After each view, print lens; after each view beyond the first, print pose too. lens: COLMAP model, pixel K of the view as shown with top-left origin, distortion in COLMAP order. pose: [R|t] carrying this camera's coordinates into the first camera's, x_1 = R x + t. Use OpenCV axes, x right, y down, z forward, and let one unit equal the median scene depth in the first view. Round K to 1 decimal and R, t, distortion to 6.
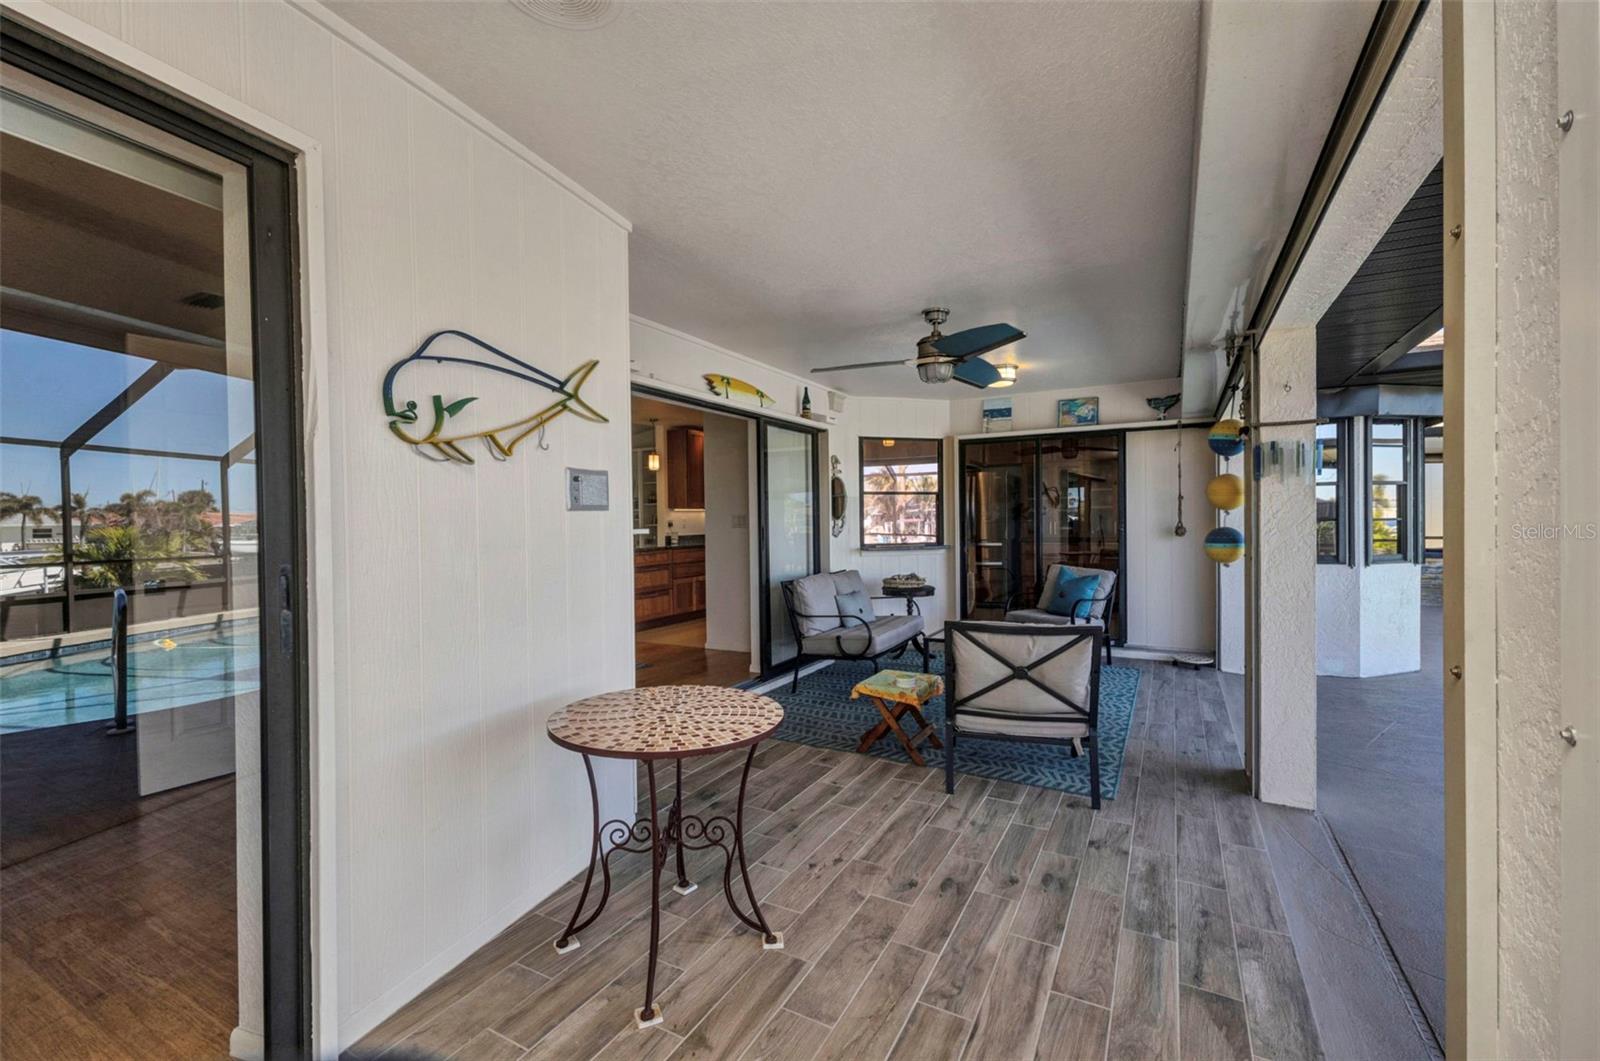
lens RADIAL K [[665.2, 0, 799.1], [0, 665.2, 517.3], [0, 0, 1]] dist [0.027938, 0.000025]
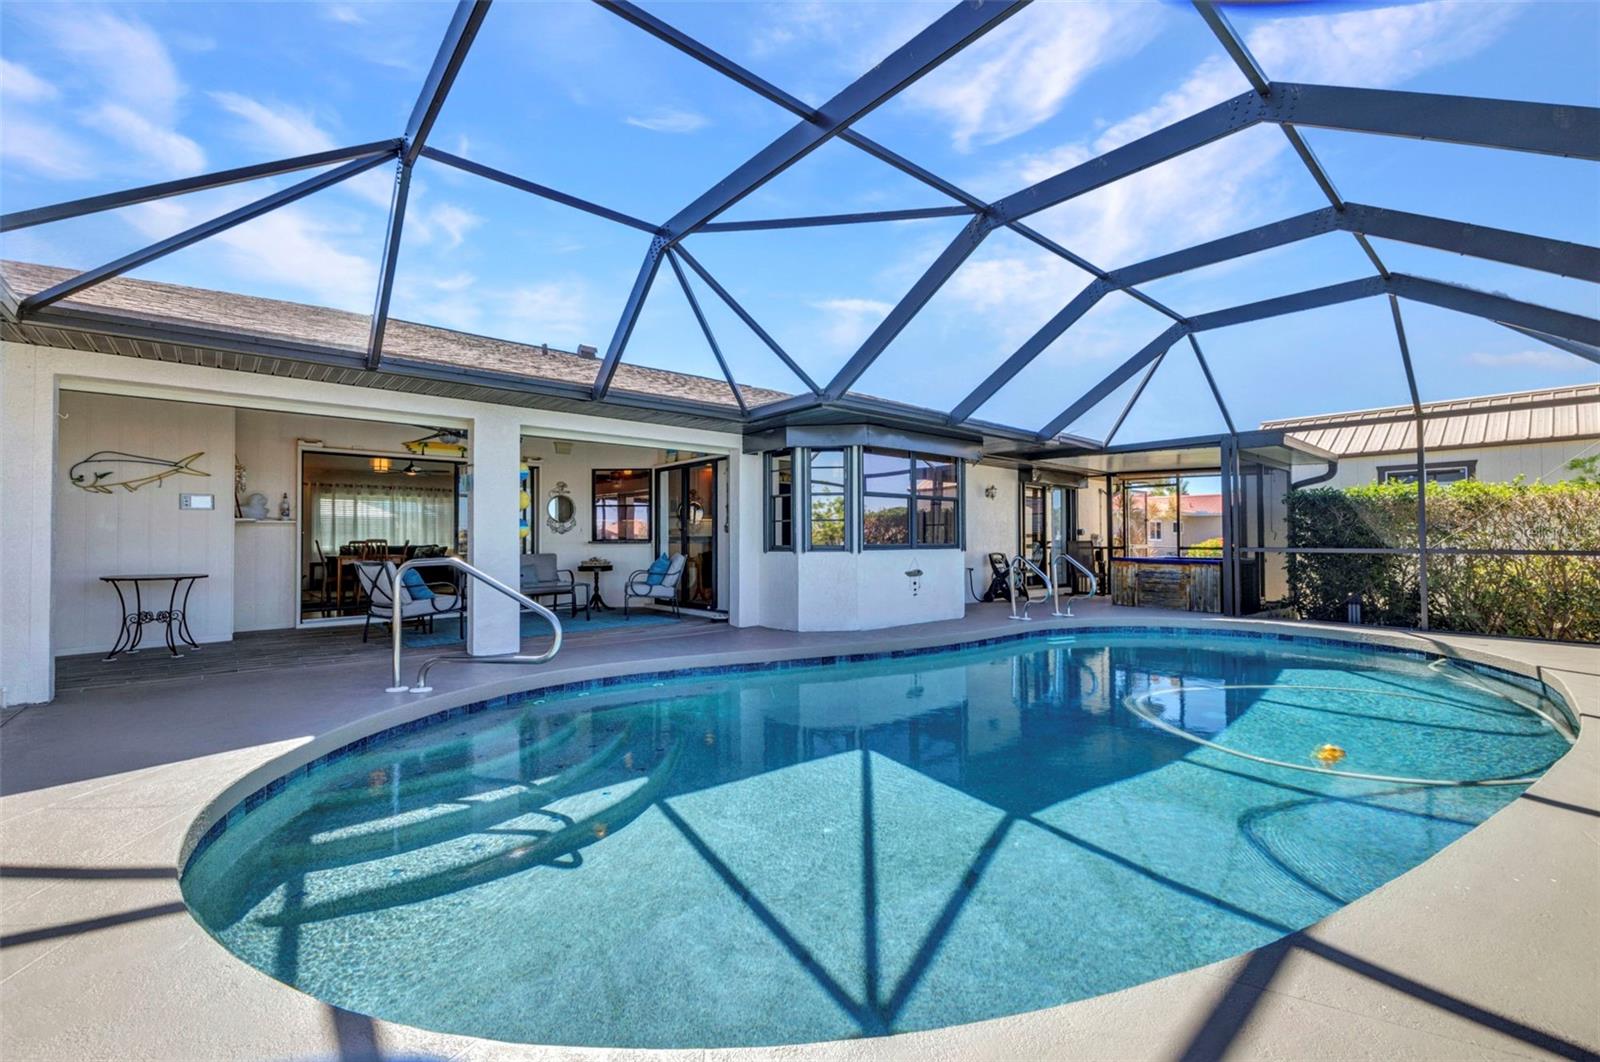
lens RADIAL K [[665.2, 0, 799.1], [0, 665.2, 517.8], [0, 0, 1]] dist [0.027938, 0.000025]
pose [[0.939083, -0.002595, -0.343680, 1.825175], [-0.006705, 0.999643, -0.025868, 0.049212], [0.343624, 0.026596, 0.938730, -0.454101]]
